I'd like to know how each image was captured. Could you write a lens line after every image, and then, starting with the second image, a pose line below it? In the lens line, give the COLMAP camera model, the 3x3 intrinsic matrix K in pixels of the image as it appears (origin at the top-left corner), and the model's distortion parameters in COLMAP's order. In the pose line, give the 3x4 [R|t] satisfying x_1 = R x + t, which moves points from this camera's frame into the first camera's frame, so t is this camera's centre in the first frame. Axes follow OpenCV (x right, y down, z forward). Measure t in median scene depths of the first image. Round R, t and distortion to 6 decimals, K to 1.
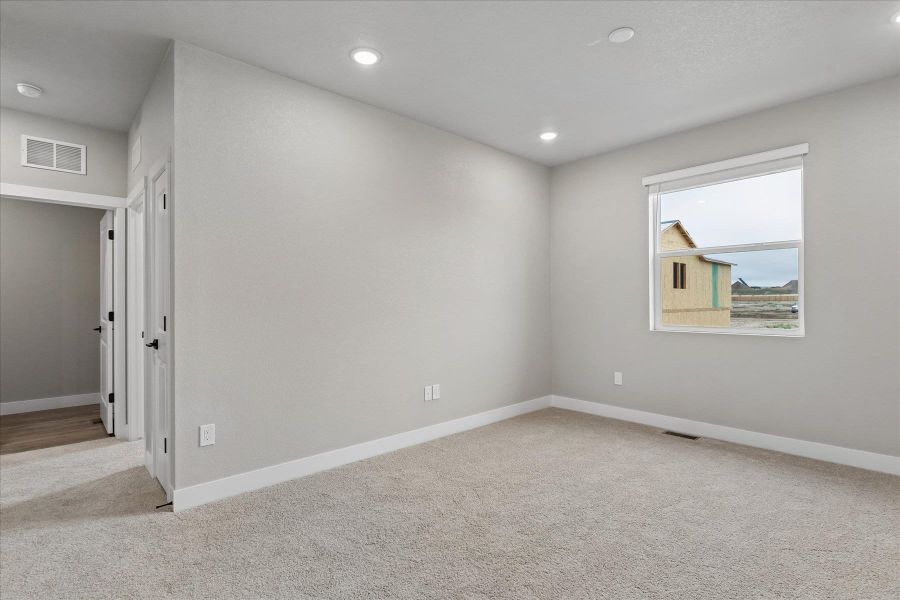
lens RADIAL K [[438.3, 0, 436.6], [0, 438.3, 303.4], [0, 0, 1]] dist [0.000124, -0.000260]
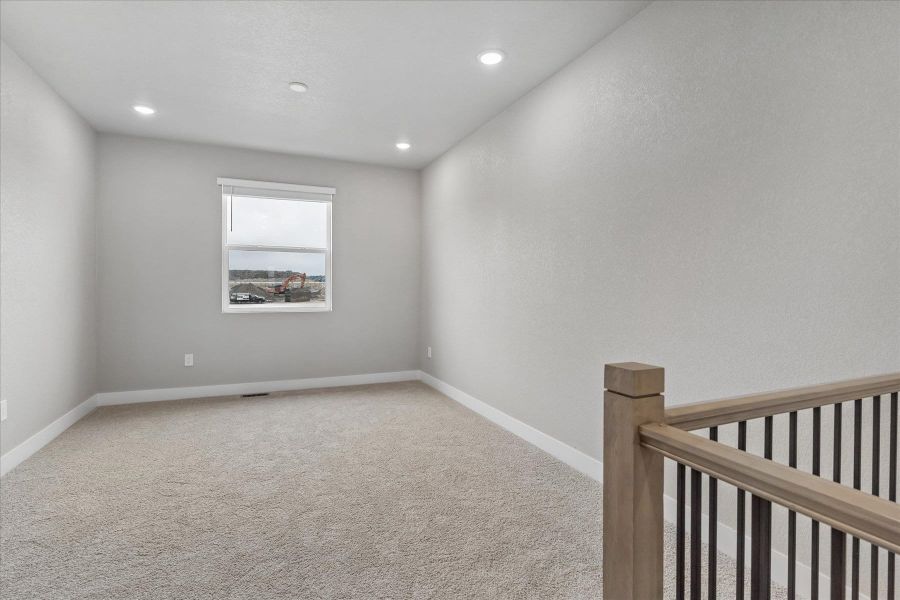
lens RADIAL K [[438.3, 0, 436.6], [0, 438.3, 303.4], [0, 0, 1]] dist [0.000124, -0.000260]
pose [[0.349543, -0.026363, 0.936549, -0.445565], [-0.004124, 0.999551, 0.029676, 0.000509], [-0.936911, -0.014235, 0.349277, 0.086438]]
